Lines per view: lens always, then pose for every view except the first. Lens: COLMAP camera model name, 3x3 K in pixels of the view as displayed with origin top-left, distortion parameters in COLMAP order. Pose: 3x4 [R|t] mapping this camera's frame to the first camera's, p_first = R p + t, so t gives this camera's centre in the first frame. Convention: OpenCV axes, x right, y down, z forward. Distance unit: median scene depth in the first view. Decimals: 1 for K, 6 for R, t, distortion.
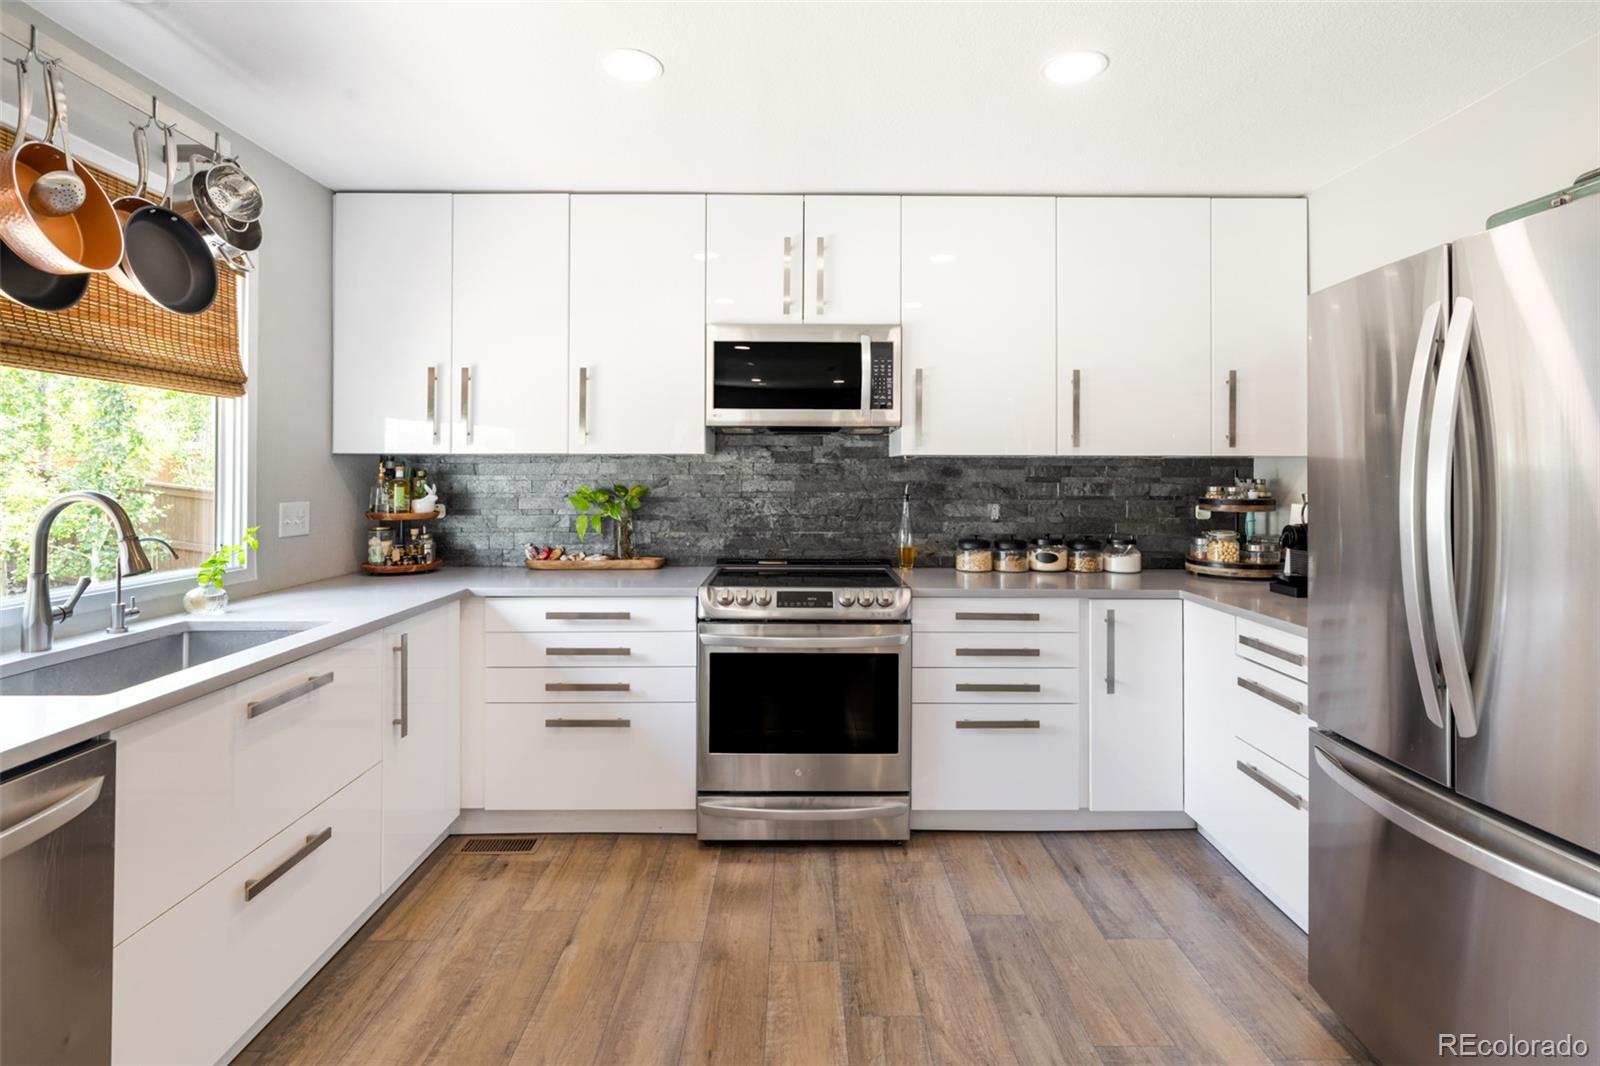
lens RADIAL K [[758.5, 0, 798.6], [0, 758.5, 523.4], [0, 0, 1]] dist [0.000130, 0.000463]
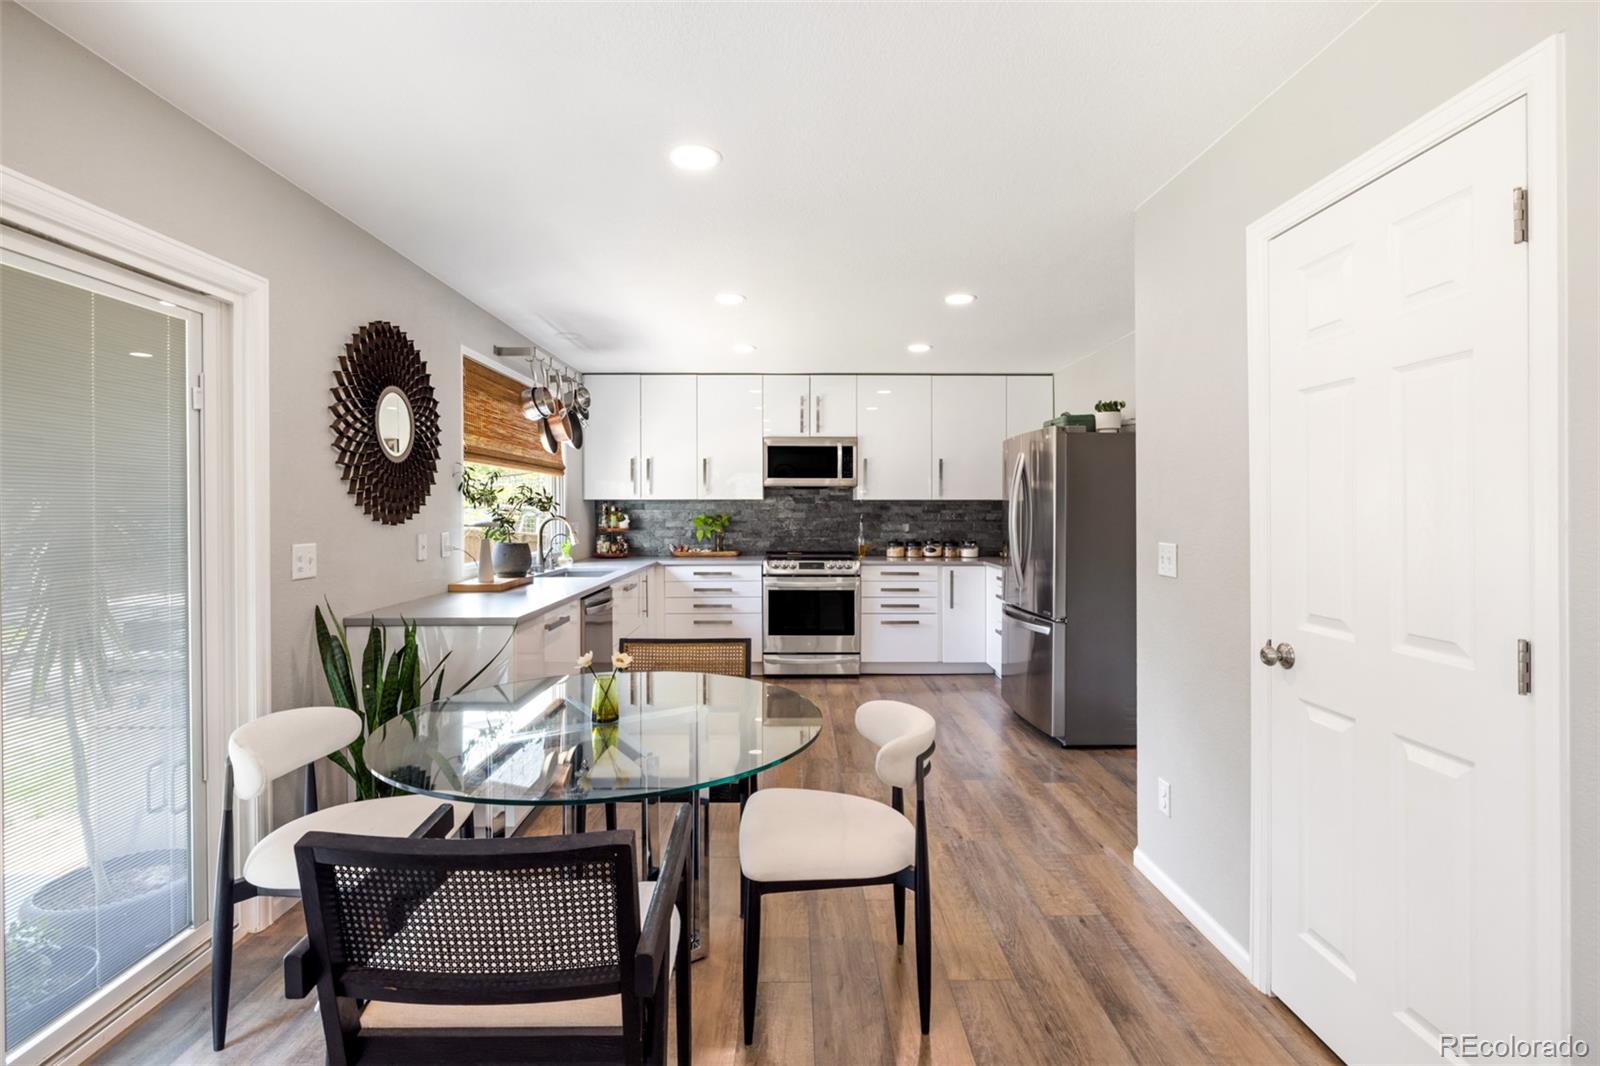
lens RADIAL K [[758.5, 0, 798.6], [0, 758.5, 523.4], [0, 0, 1]] dist [0.000130, 0.000463]
pose [[0.999978, -0.002830, 0.005956, -0.037010], [0.003118, 0.998799, -0.048887, 0.074455], [-0.005810, 0.048904, 0.998787, -1.045518]]
